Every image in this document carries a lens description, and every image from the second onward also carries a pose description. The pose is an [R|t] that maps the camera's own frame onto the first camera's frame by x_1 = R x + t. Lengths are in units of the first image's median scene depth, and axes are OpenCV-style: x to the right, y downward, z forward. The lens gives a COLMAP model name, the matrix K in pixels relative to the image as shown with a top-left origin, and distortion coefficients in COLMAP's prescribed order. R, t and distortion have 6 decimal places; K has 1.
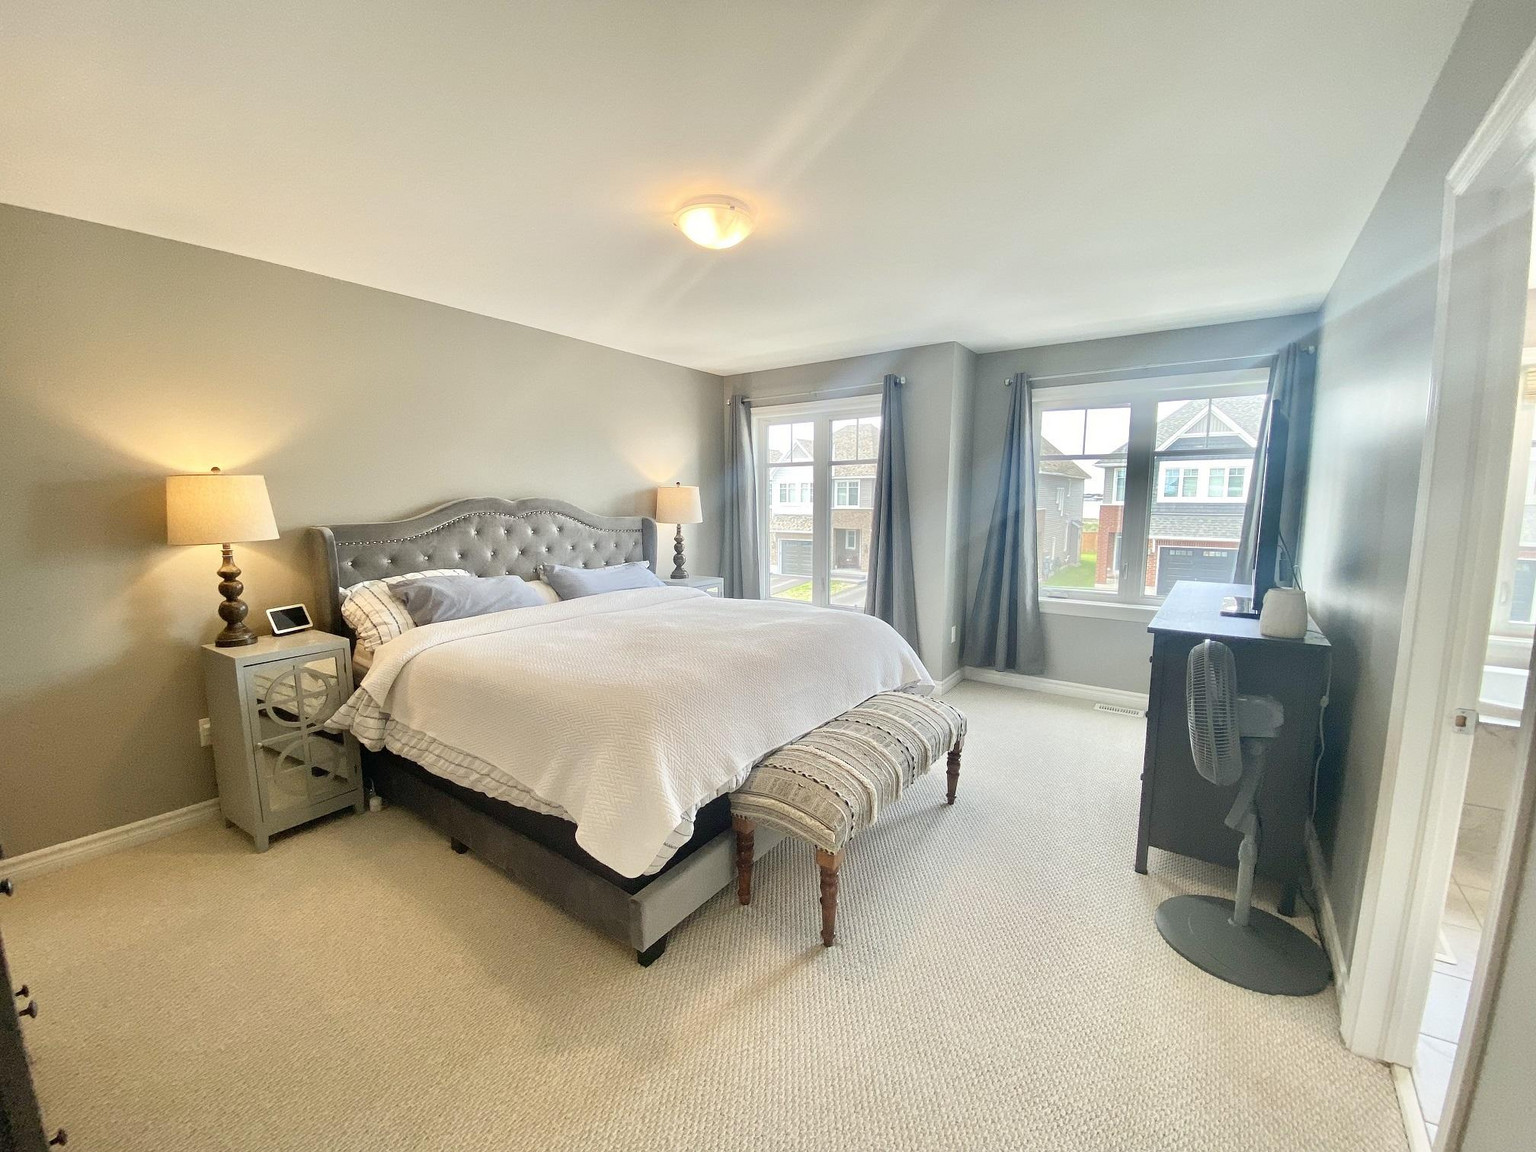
lens RADIAL K [[626.2, 0, 765.6], [0, 626.2, 575.5], [0, 0, 1]] dist [0.041340, -0.031734]
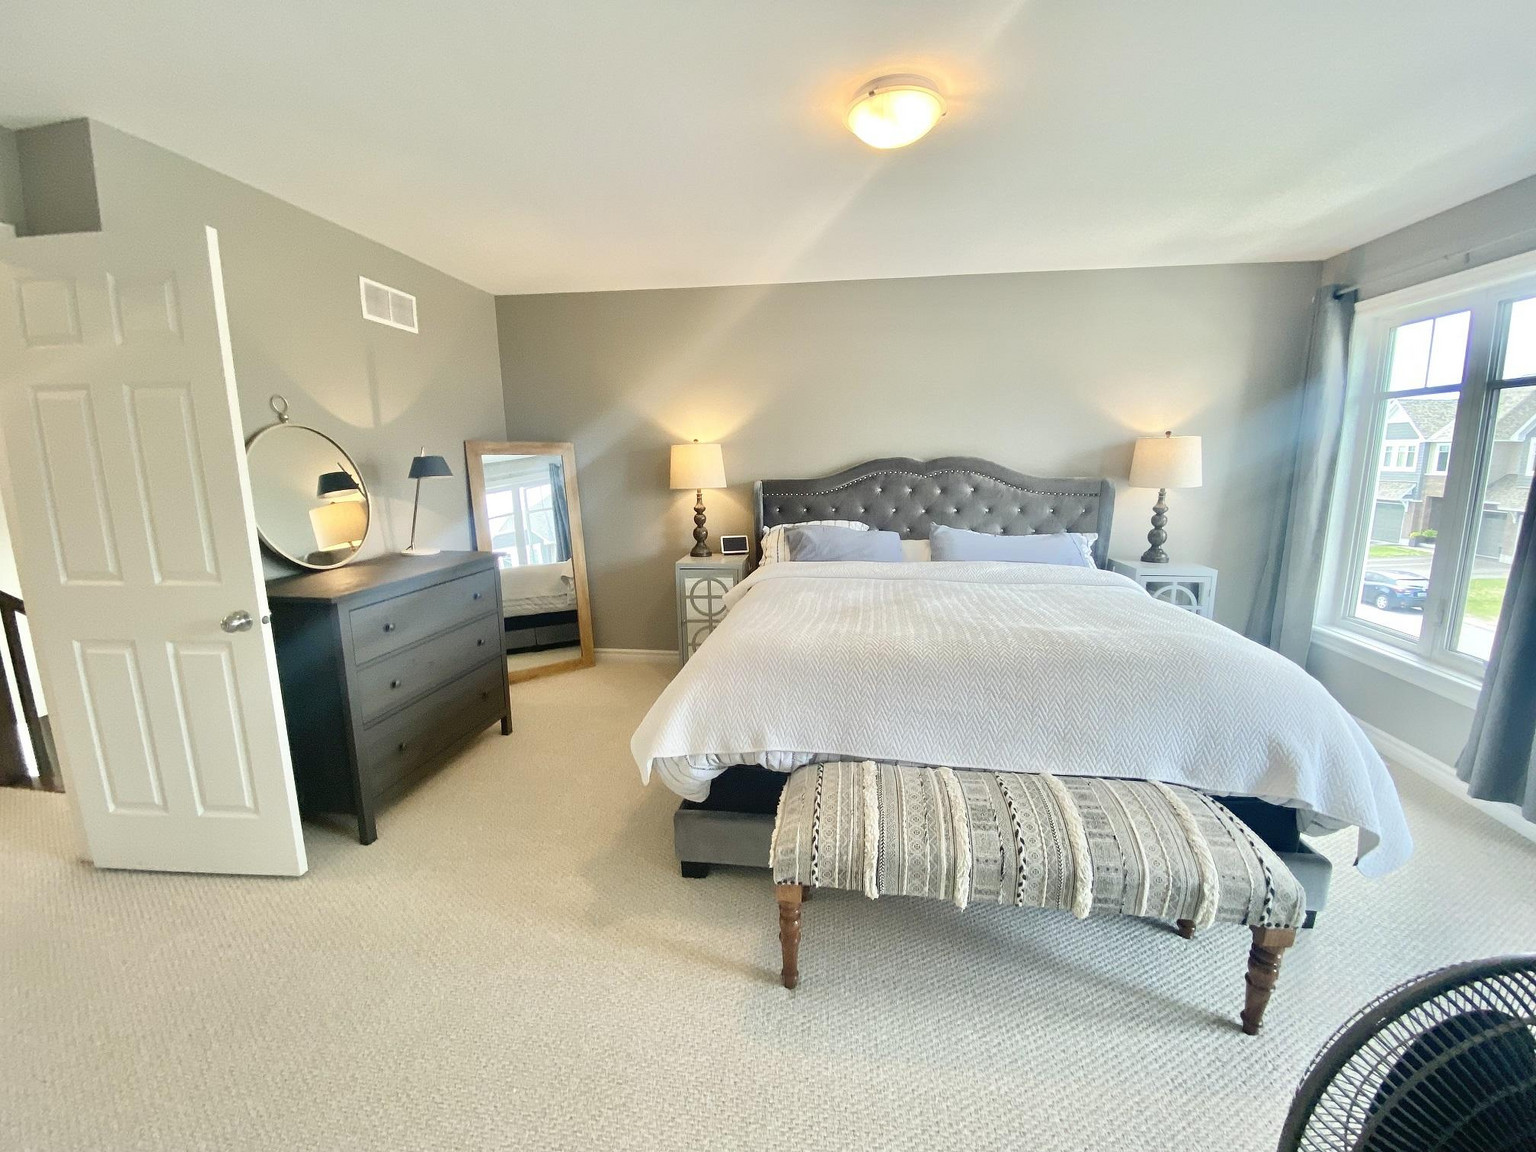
lens RADIAL K [[626.2, 0, 765.6], [0, 626.2, 575.5], [0, 0, 1]] dist [0.041340, -0.031734]
pose [[0.459391, 0.154025, -0.874778, 0.419962], [-0.099779, 0.987565, 0.121485, -0.033147], [0.882612, 0.031476, 0.469047, 0.315216]]
